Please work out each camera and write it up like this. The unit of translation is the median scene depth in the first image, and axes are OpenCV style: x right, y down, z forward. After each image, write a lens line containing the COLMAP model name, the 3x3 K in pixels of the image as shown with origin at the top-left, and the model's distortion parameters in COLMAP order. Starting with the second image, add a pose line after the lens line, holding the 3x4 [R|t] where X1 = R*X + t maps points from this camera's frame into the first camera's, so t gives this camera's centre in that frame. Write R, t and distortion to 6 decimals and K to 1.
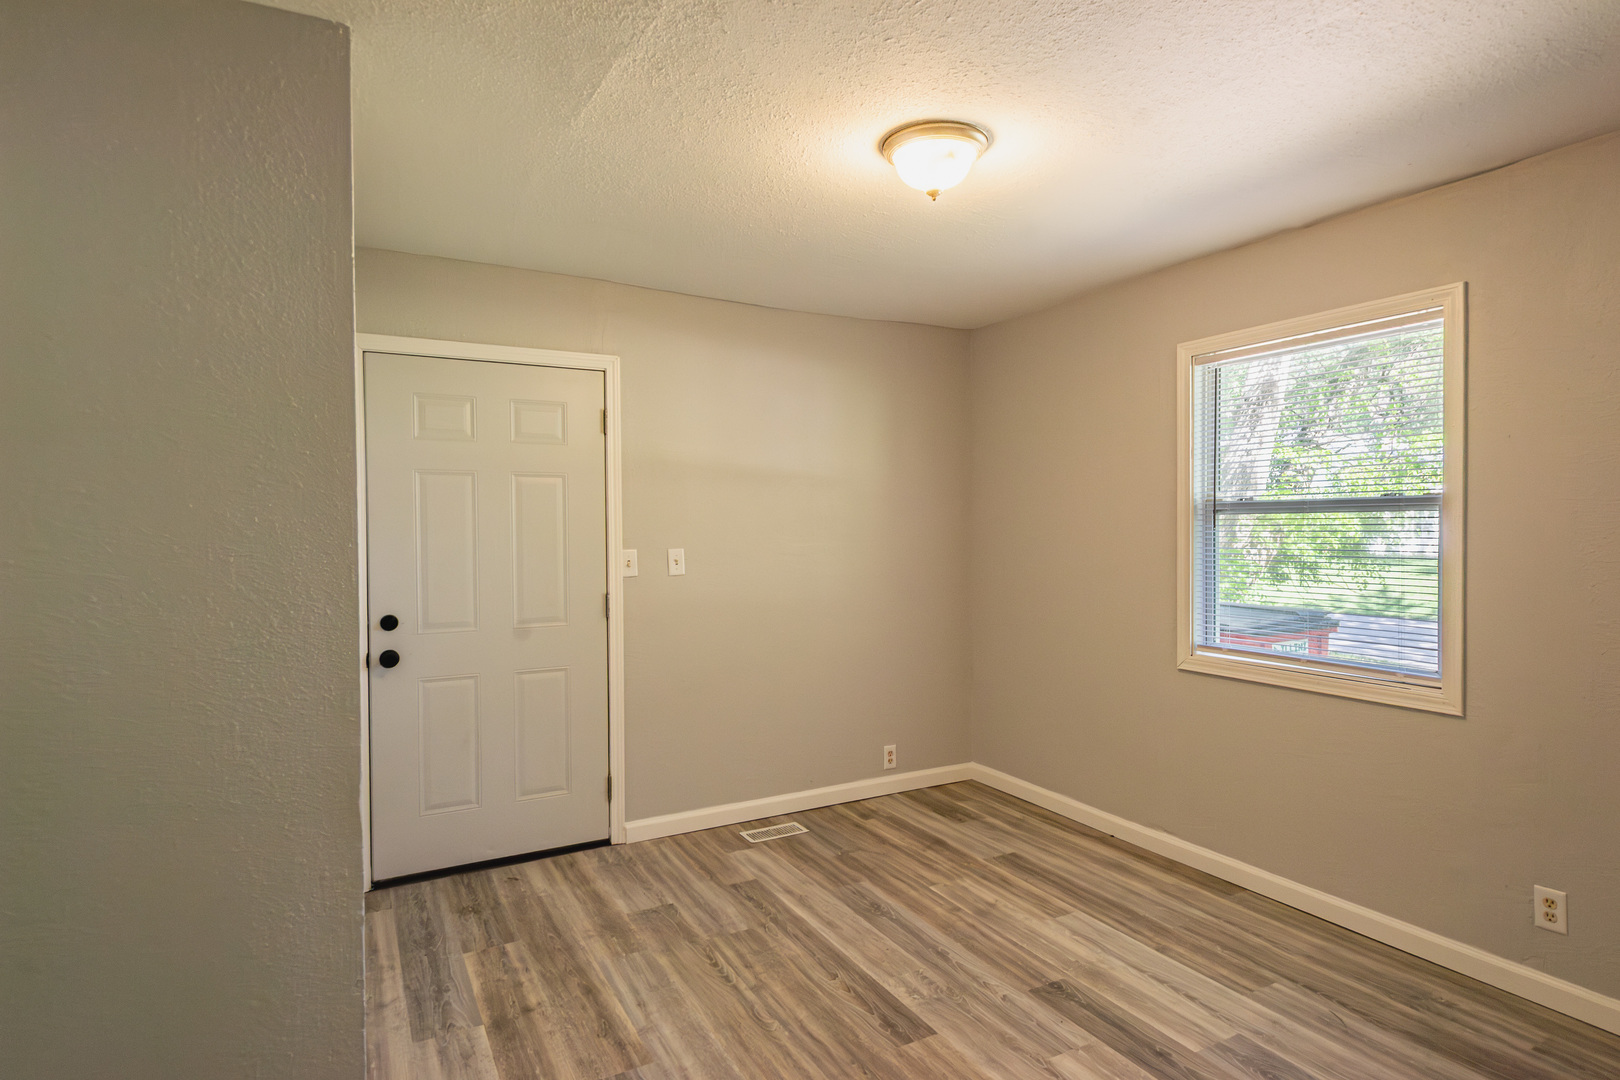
lens RADIAL K [[864.6, 0, 810.0], [0, 864.6, 540.0], [0, 0, 1]] dist [0.003043, -0.000300]
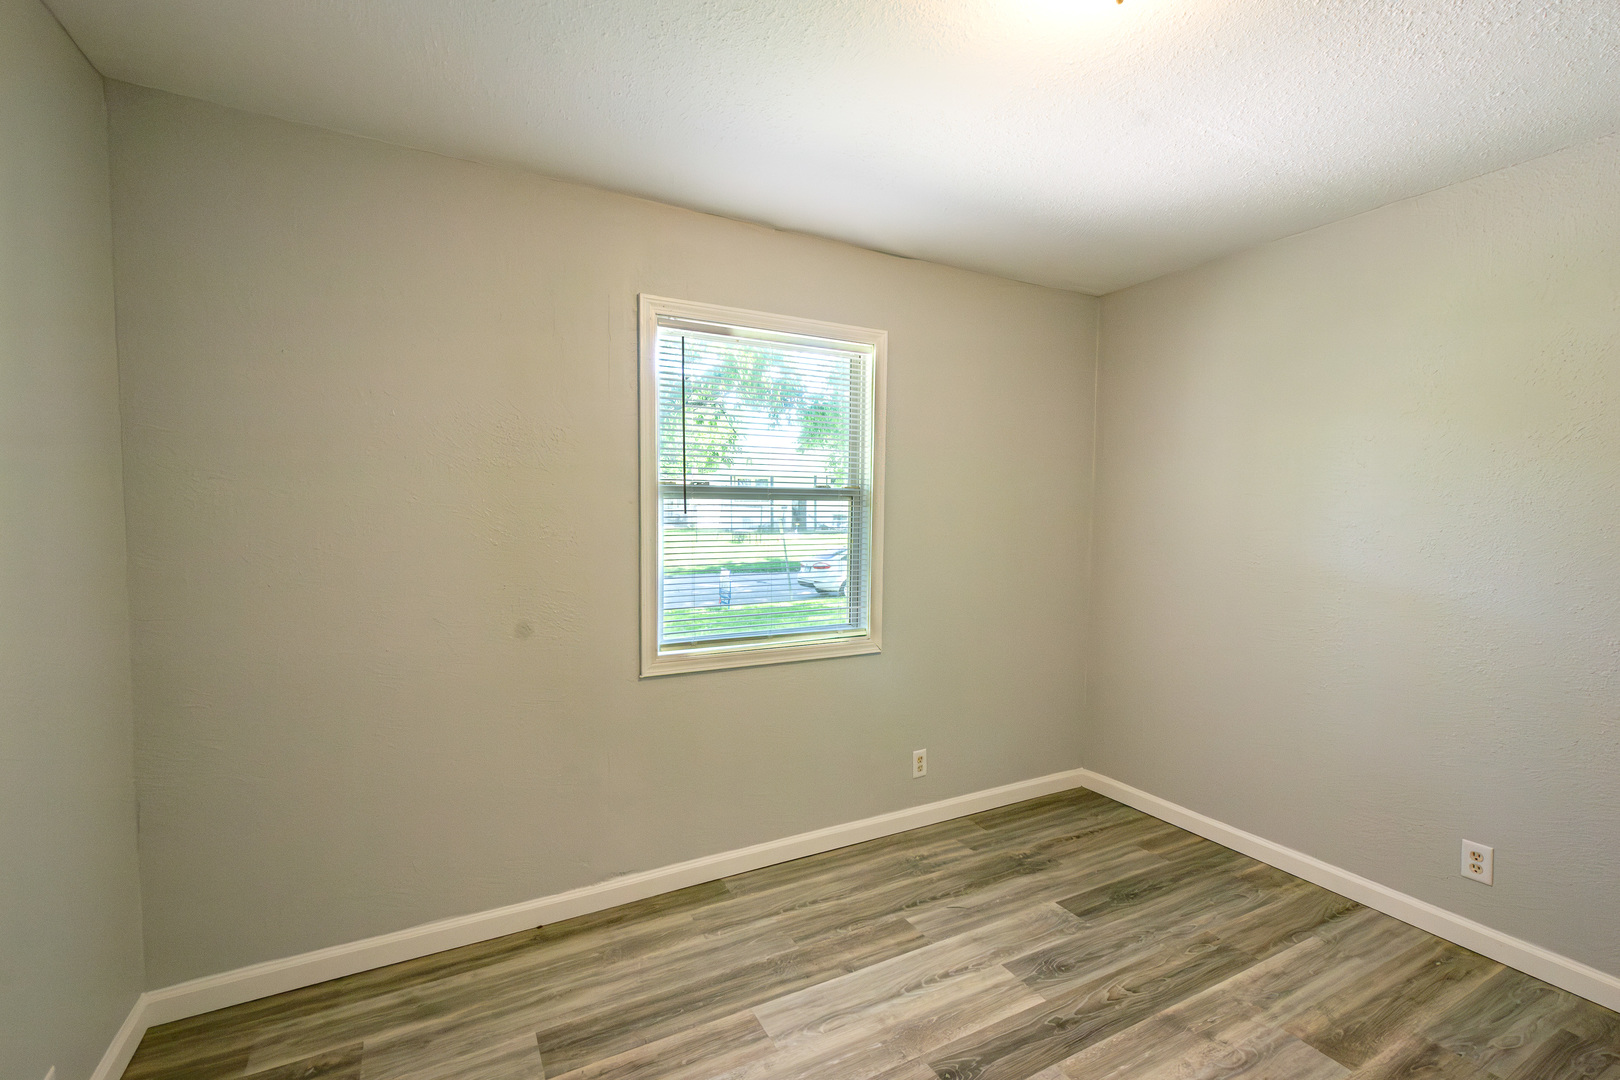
lens RADIAL K [[711.1, 0, 817.2], [0, 711.1, 546.1], [0, 0, 1]] dist [0.019336, -0.000381]
pose [[0.000188, -0.043556, 0.999051, -0.304763], [0.007840, 0.999020, 0.043553, -0.011623], [-0.999969, 0.007824, 0.000529, 0.917594]]
